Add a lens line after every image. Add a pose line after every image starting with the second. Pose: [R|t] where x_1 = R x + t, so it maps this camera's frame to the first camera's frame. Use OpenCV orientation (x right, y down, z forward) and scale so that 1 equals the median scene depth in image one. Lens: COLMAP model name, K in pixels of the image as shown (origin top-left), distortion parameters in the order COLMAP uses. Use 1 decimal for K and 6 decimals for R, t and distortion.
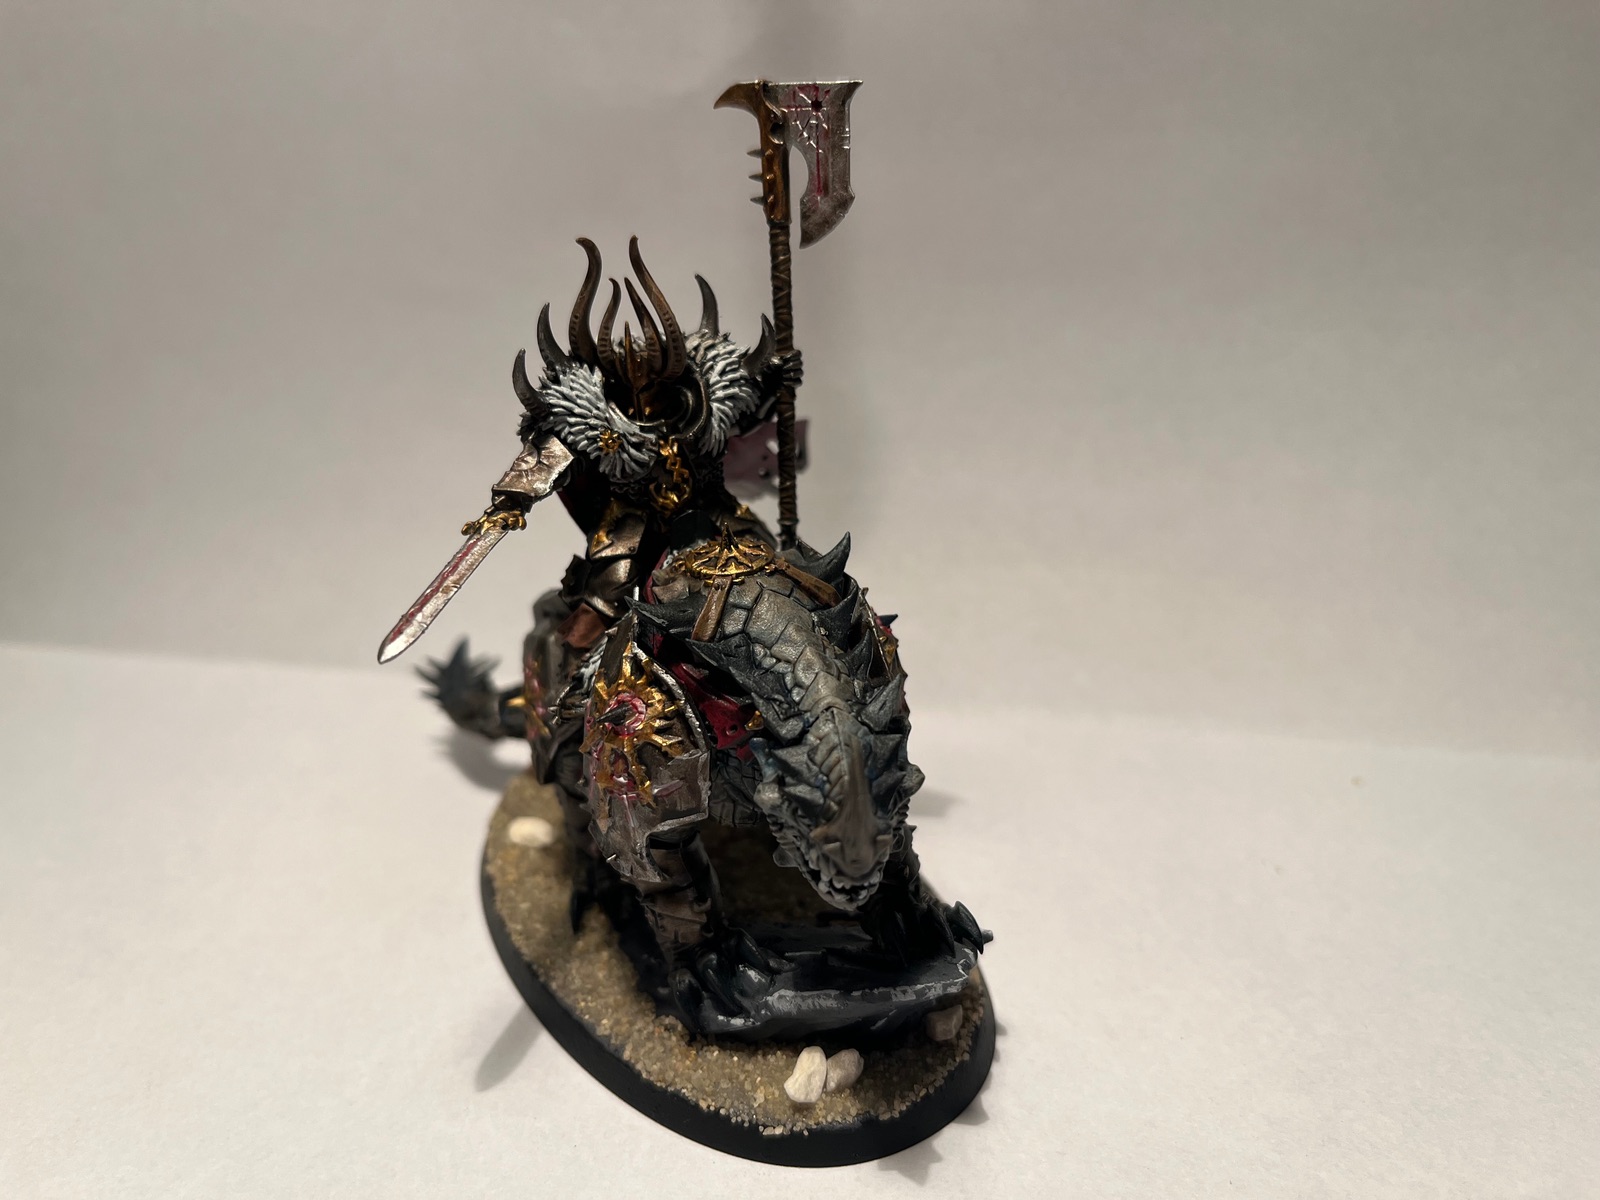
lens RADIAL K [[1328.1, 0, 792.5], [0, 1328.1, 608.3], [0, 0, 1]] dist [0.069616, -0.155972]
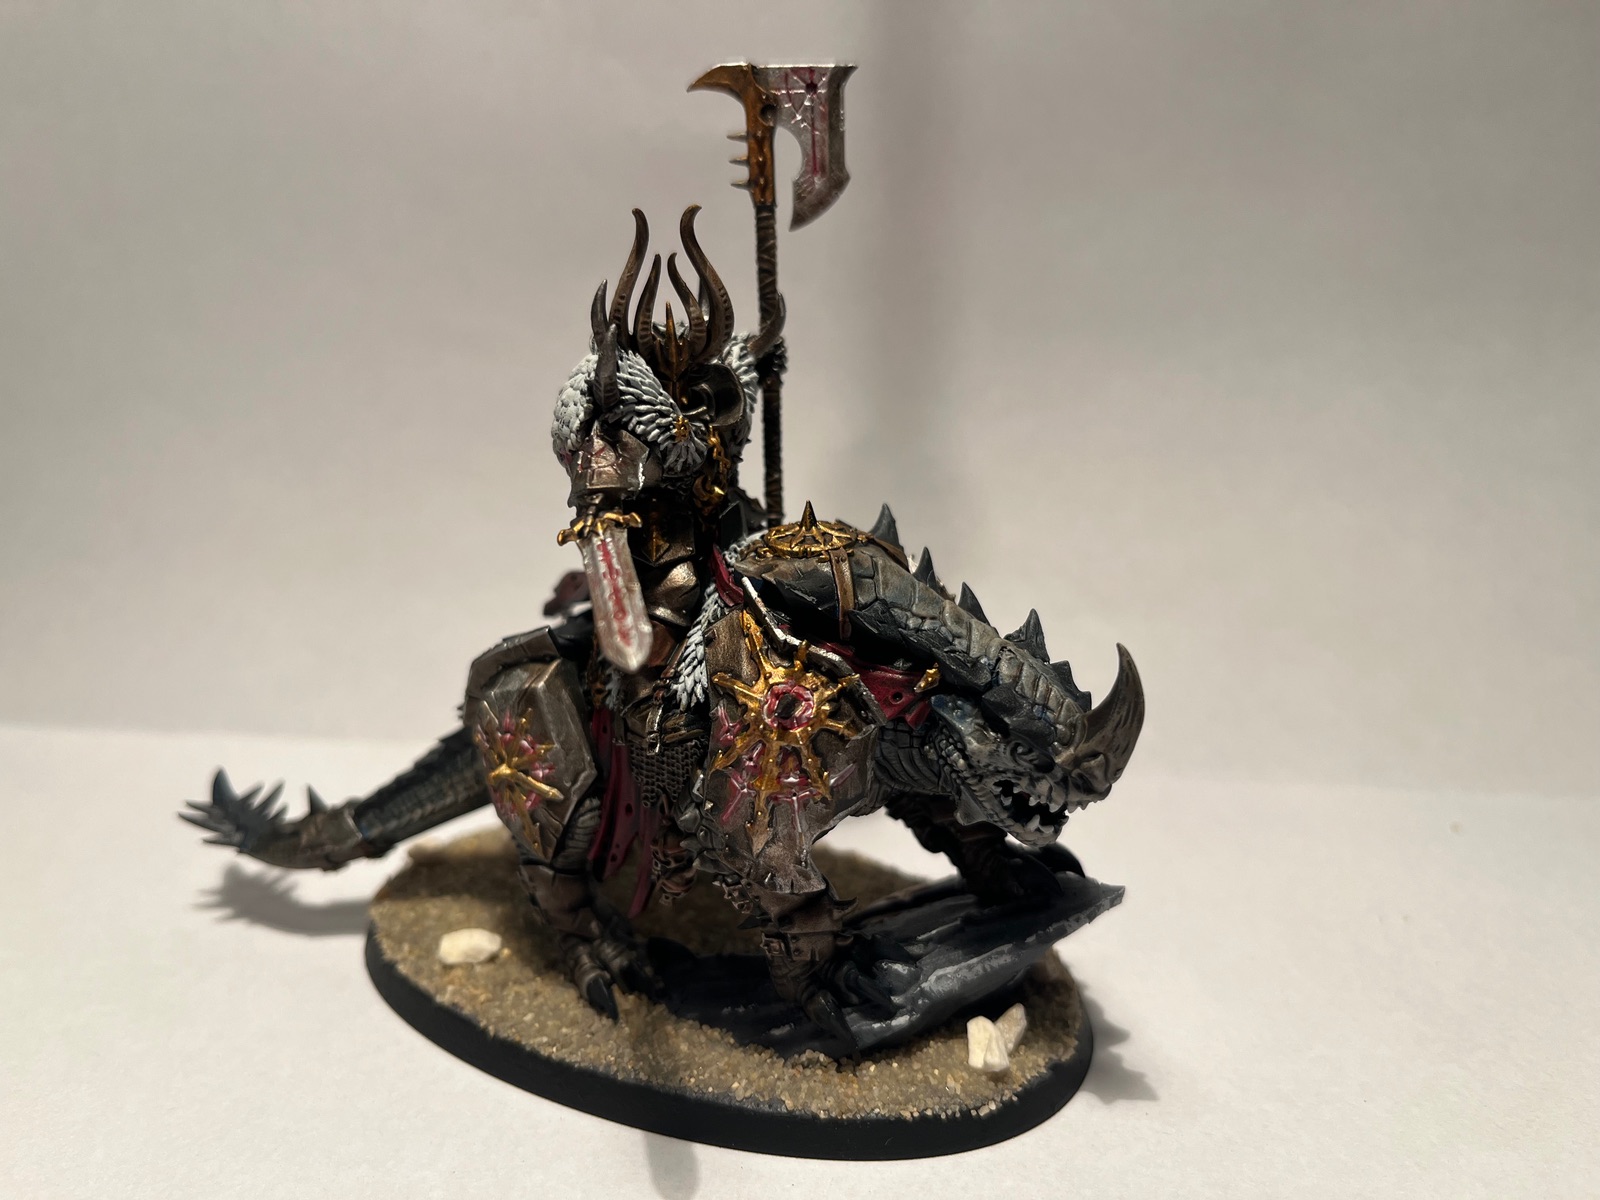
lens RADIAL K [[1328.1, 0, 792.5], [0, 1328.1, 608.3], [0, 0, 1]] dist [0.069616, -0.155972]
pose [[0.830093, -0.145994, 0.538175, -0.586986], [0.204044, 0.977710, -0.049494, 0.057333], [-0.518953, 0.150896, 0.841379, 0.206869]]
